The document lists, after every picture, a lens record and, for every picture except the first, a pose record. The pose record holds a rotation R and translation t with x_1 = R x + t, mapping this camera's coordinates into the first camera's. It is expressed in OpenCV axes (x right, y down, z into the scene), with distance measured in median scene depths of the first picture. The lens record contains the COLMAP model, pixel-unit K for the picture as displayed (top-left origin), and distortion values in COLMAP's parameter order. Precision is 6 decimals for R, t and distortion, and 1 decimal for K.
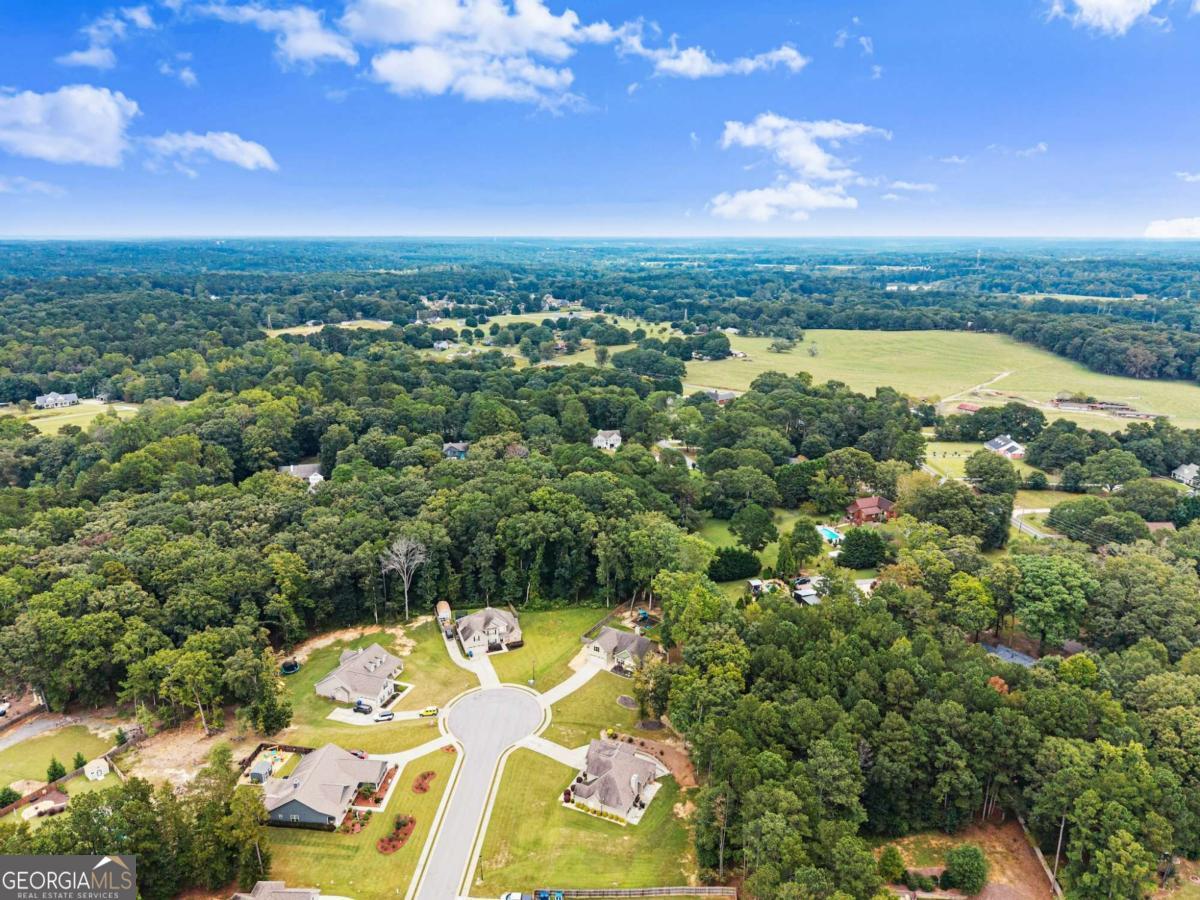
lens RADIAL K [[794.0, 0, 600.0], [0, 794.0, 450.0], [0, 0, 1]] dist [0.065419, -0.106725]
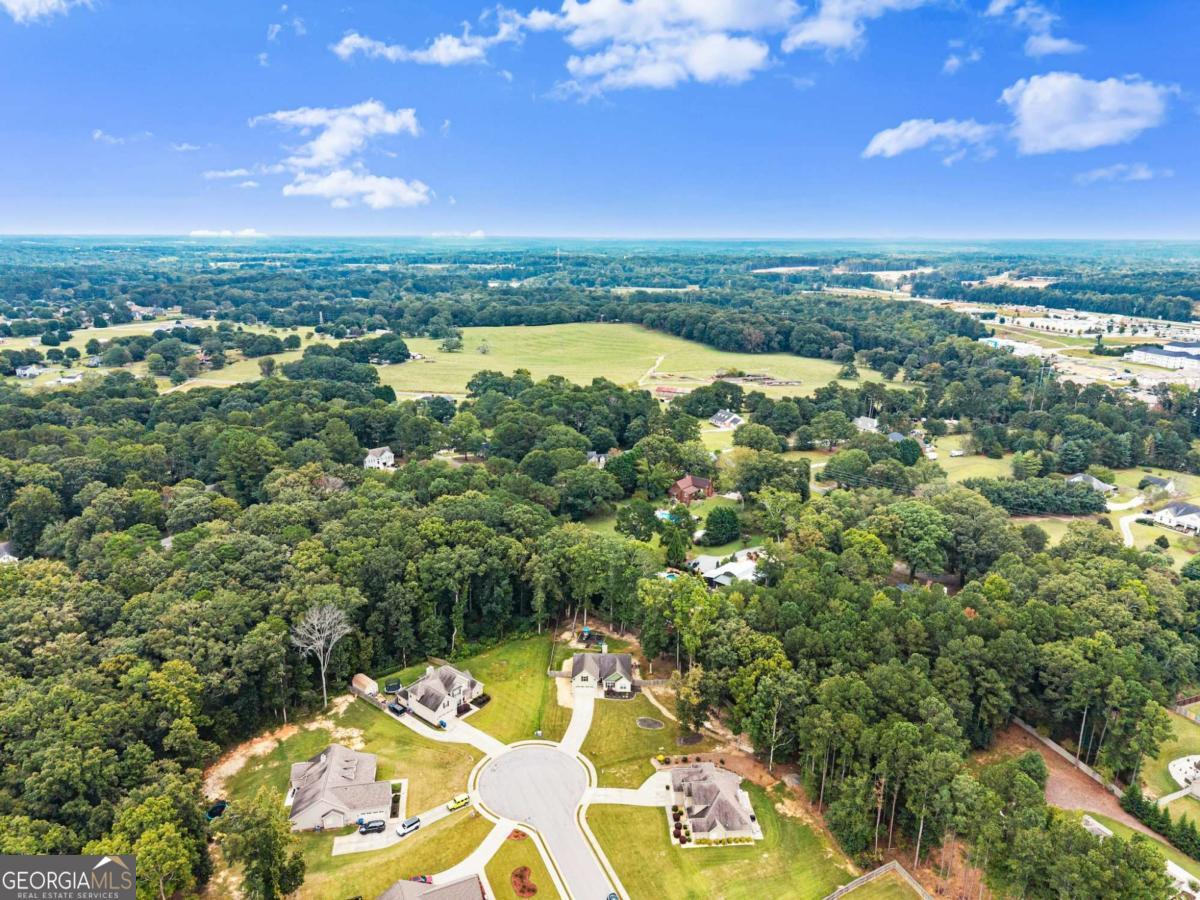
lens RADIAL K [[794.0, 0, 600.0], [0, 794.0, 450.0], [0, 0, 1]] dist [0.065419, -0.106725]
pose [[0.871360, -0.125112, 0.474424, -0.157162], [0.124570, 0.991671, 0.032723, -0.016448], [-0.474567, 0.030585, 0.879688, 0.067140]]
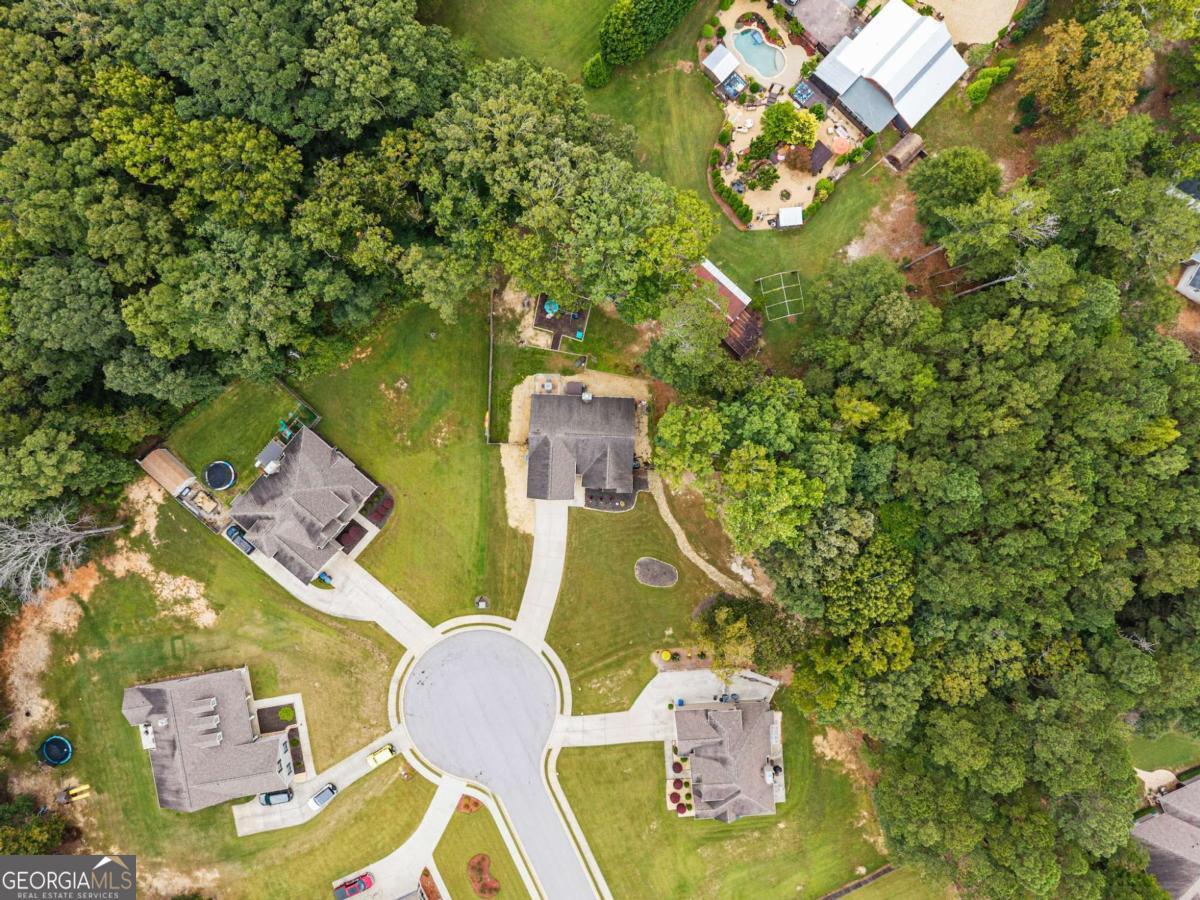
lens RADIAL K [[794.0, 0, 600.0], [0, 794.0, 450.0], [0, 0, 1]] dist [0.065419, -0.106725]
pose [[0.875025, -0.484060, 0.004118, 0.014935], [0.112726, 0.212030, 0.970740, -0.106041], [-0.470769, -0.848958, 0.240098, 0.351602]]
